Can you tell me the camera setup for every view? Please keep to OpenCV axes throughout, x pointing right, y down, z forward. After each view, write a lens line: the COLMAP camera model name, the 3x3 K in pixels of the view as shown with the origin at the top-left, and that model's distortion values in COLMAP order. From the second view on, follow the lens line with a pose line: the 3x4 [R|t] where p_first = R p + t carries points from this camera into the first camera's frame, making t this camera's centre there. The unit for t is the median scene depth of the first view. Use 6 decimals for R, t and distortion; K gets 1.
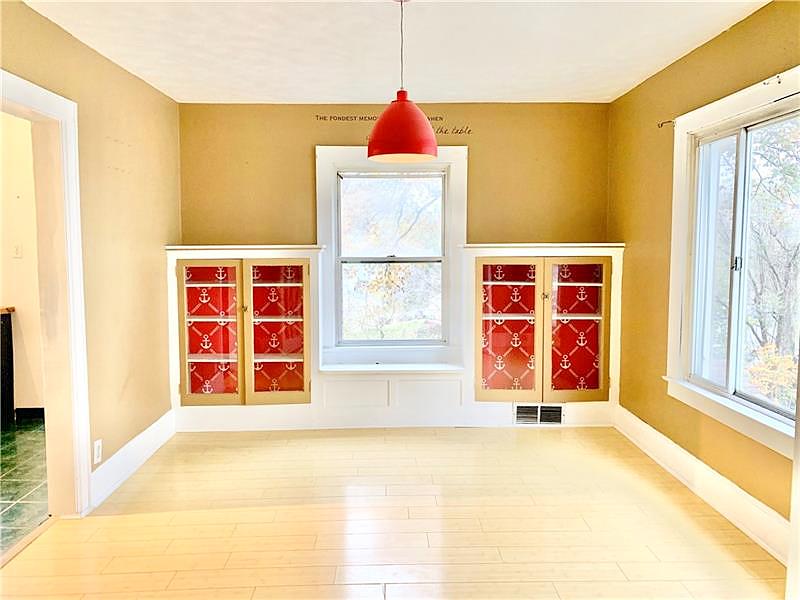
lens RADIAL K [[609.5, 0, 397.9], [0, 609.5, 295.2], [0, 0, 1]] dist [0.121283, -0.250150]
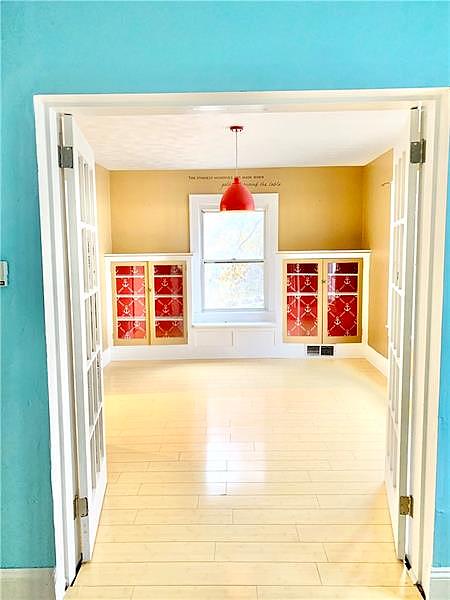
lens RADIAL K [[457.1, 0, 224.7], [0, 457.1, 295.5], [0, 0, 1]] dist [0.121283, -0.250150]
pose [[0.999273, -0.005206, -0.037765, 0.011939], [0.006072, 0.999720, 0.022850, 0.008814], [0.037636, -0.023062, 0.999025, -0.283803]]
